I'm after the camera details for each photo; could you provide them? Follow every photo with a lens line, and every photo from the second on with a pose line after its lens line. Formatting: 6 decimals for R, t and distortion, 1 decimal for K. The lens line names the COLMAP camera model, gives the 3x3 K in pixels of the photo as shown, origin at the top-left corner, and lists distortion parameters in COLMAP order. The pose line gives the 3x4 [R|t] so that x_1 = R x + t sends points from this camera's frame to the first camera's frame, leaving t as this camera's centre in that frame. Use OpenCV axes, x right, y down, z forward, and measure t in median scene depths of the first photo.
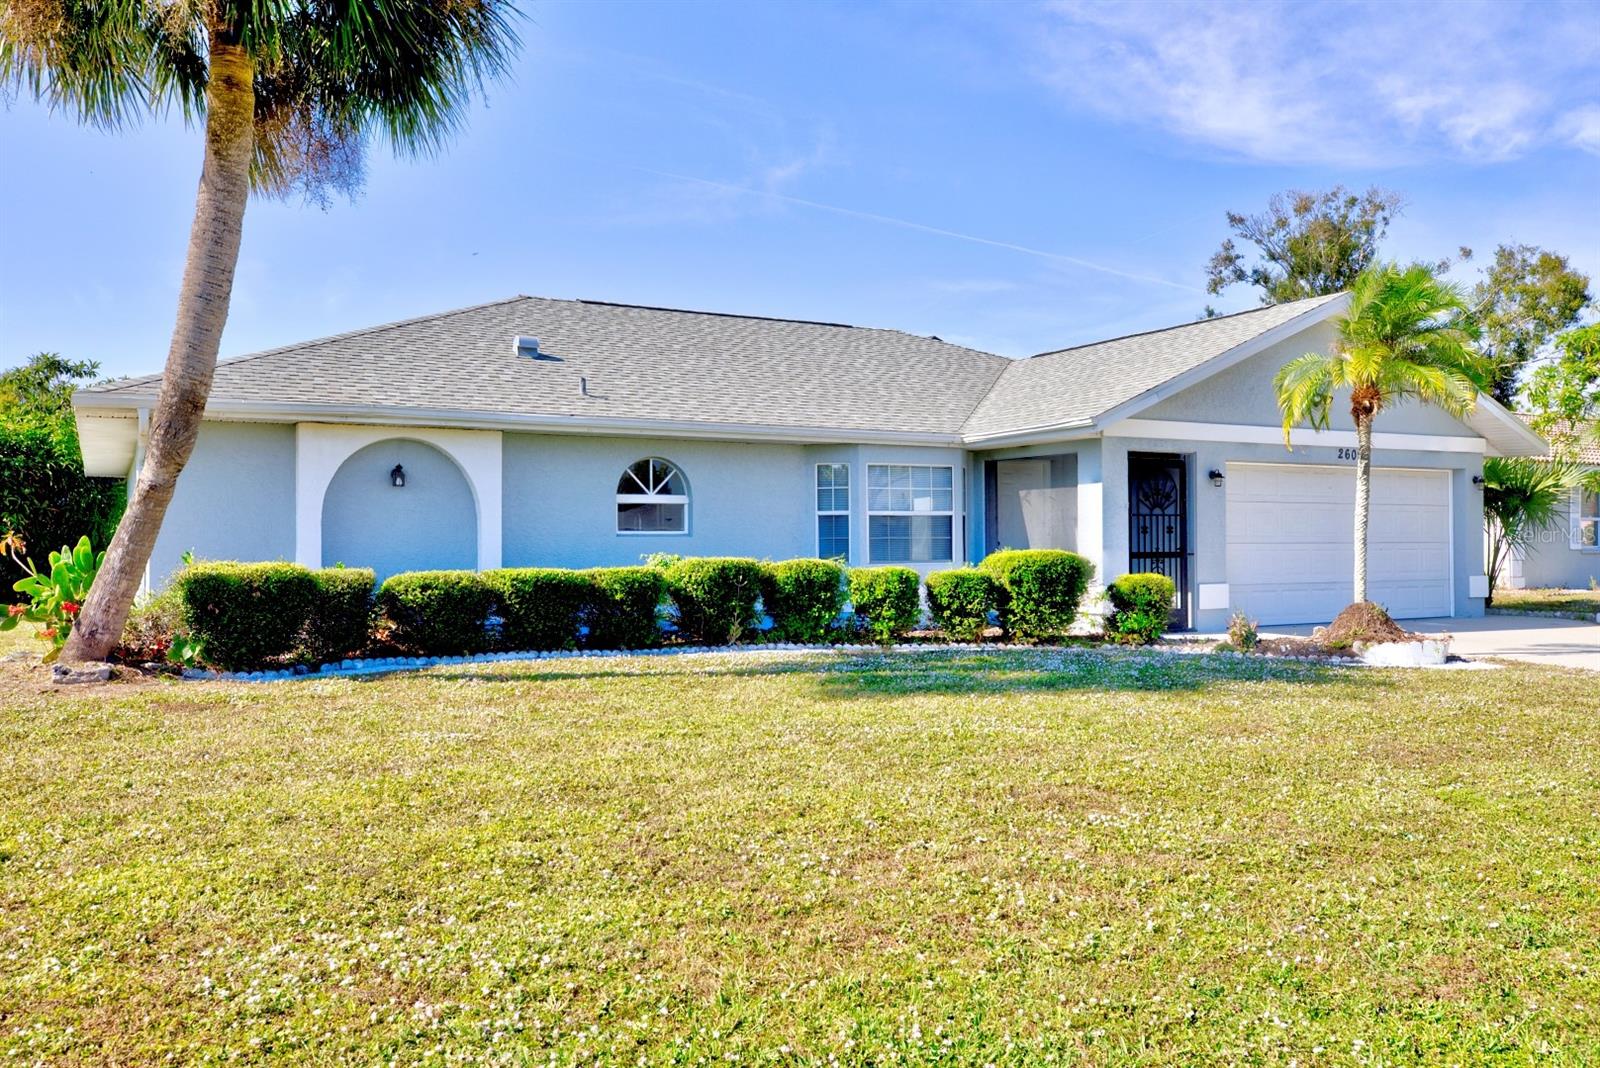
lens RADIAL K [[1265.3, 0, 804.0], [0, 1265.3, 536.1], [0, 0, 1]] dist [0.007008, 0.002310]
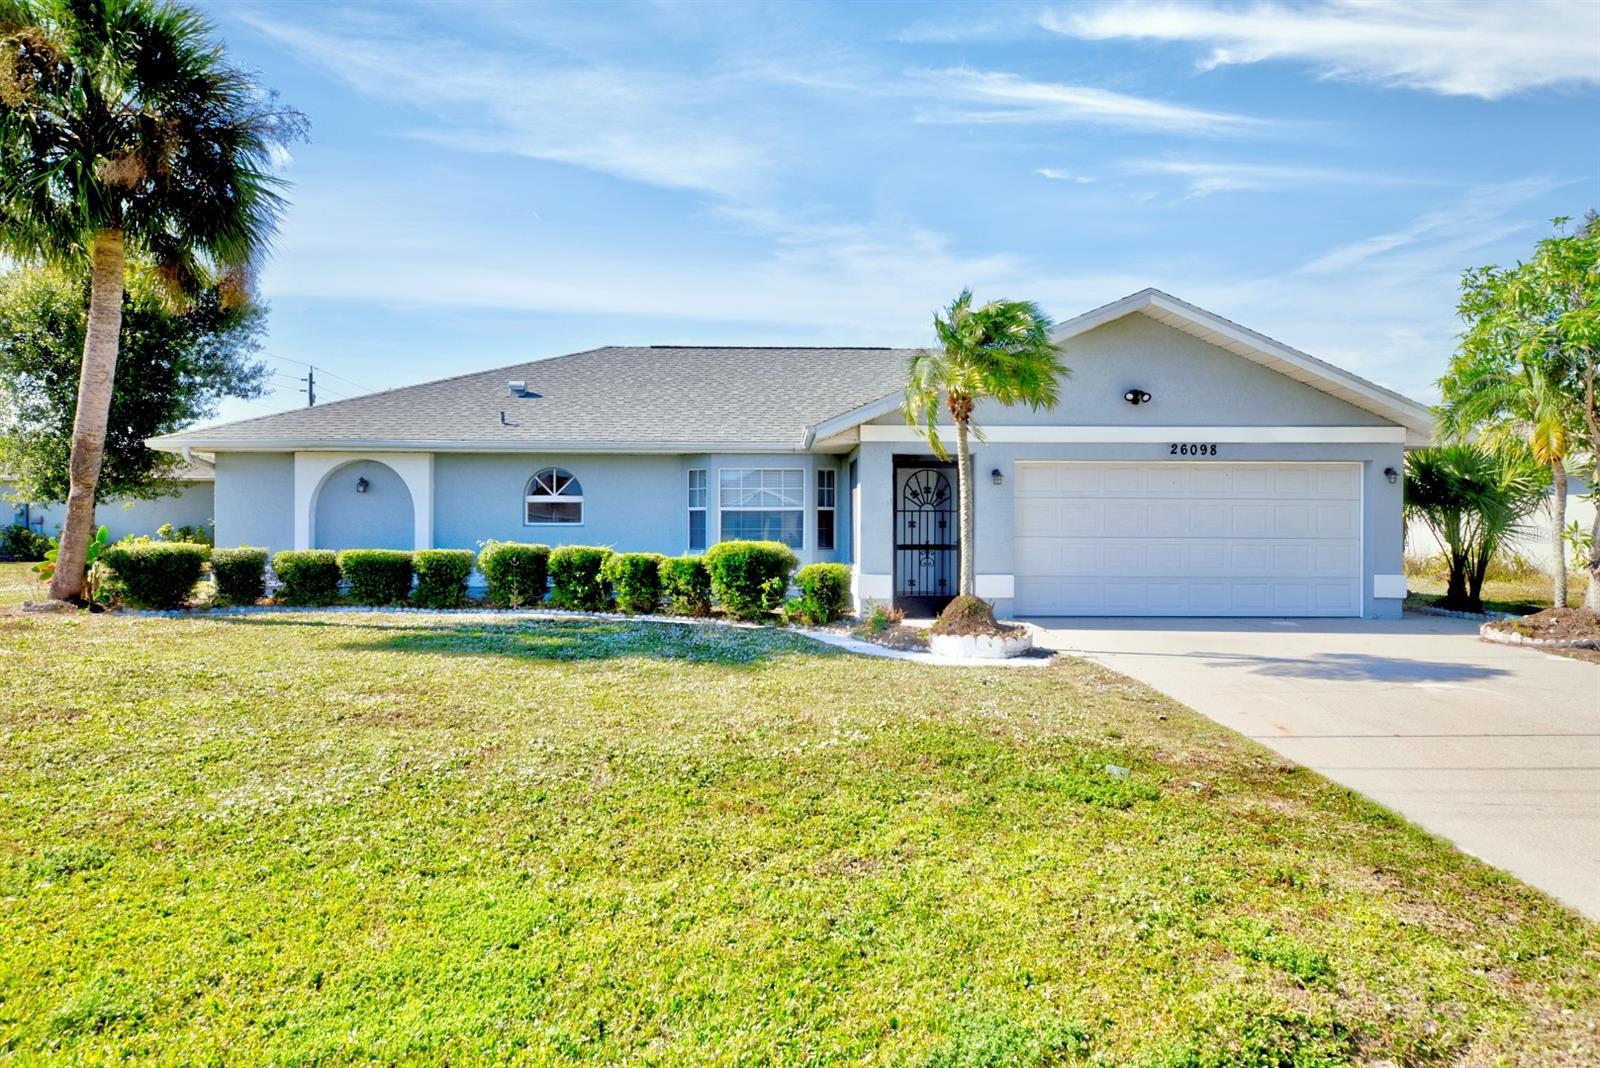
lens RADIAL K [[1037.2, 0, 799.2], [0, 1037.2, 534.7], [0, 0, 1]] dist [-0.005841, 0.002086]
pose [[0.880495, 0.011516, -0.473915, 0.636641], [-0.004644, 0.999866, 0.015669, -0.010020], [0.474032, -0.011596, 0.880431, 0.155016]]
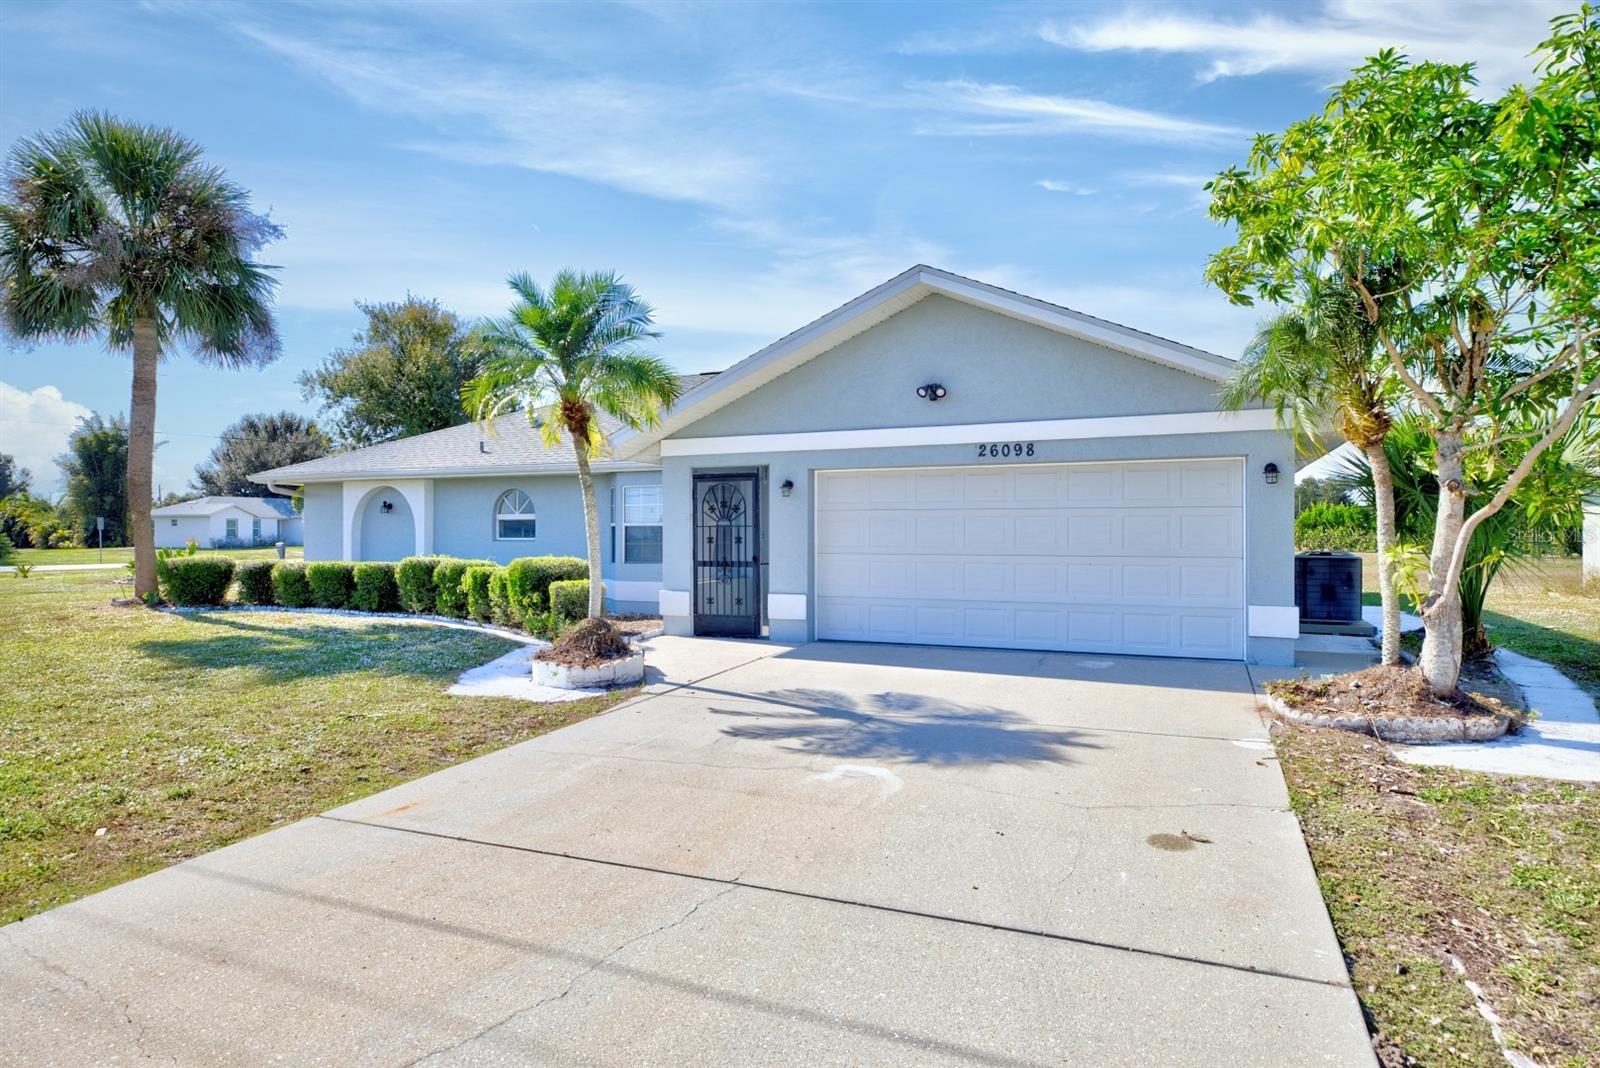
lens RADIAL K [[911.8, 0, 797.5], [0, 911.8, 529.3], [0, 0, 1]] dist [-0.005624, -0.000609]
pose [[0.606713, -0.000194, -0.794921, 0.963411], [0.002212, 0.999997, 0.001444, -0.015513], [0.794918, -0.002634, 0.606712, 0.610369]]
